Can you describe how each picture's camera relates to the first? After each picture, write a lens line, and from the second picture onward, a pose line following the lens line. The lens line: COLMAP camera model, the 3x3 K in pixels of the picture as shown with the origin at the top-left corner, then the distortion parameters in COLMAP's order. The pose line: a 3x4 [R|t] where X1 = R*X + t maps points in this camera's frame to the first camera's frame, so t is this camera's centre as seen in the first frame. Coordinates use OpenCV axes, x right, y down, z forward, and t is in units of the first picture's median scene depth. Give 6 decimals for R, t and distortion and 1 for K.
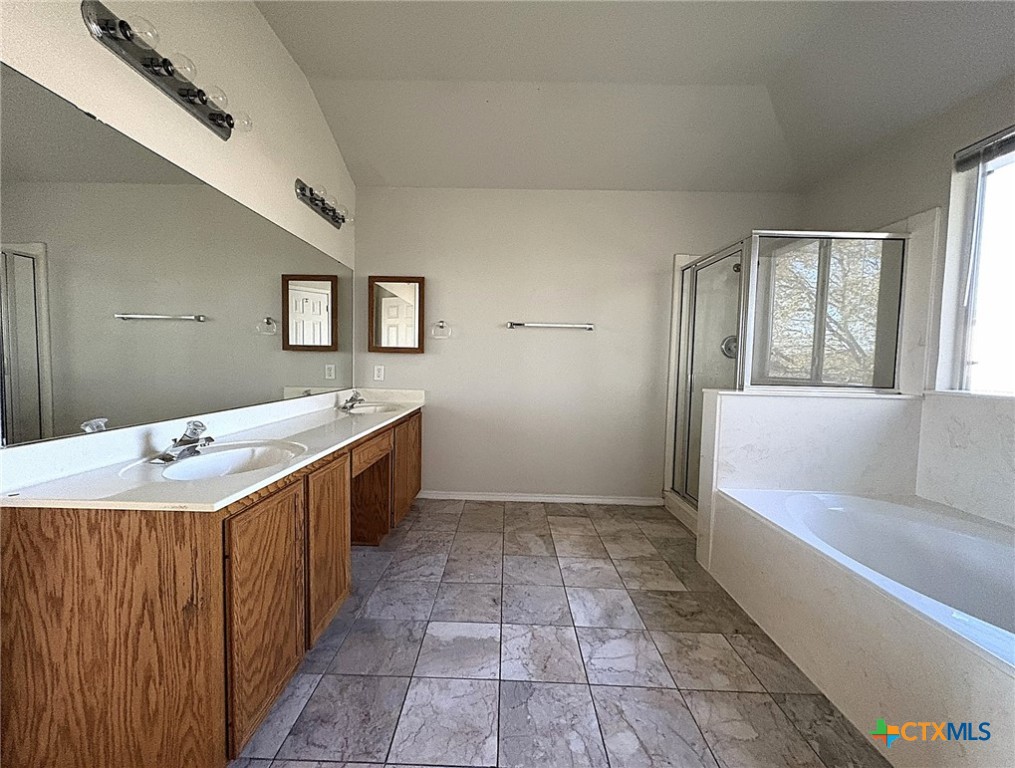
lens RADIAL K [[411.3, 0, 504.9], [0, 411.3, 384.3], [0, 0, 1]] dist [-0.000162, 0.000114]
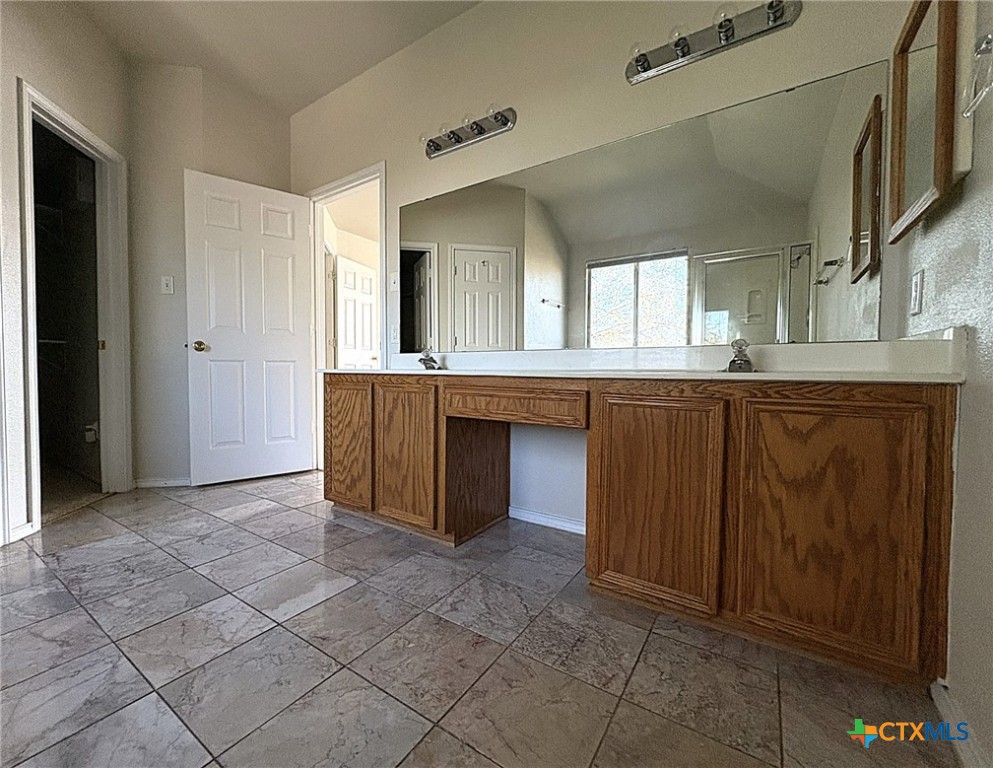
lens RADIAL K [[412.4, 0, 467.3], [0, 412.4, 379.5], [0, 0, 1]] dist [0.001867, 0.000135]
pose [[-0.572045, -0.005274, -0.820205, 0.400176], [-0.064526, 0.997170, 0.038591, 0.115579], [0.817680, 0.075000, -0.570766, 1.677419]]
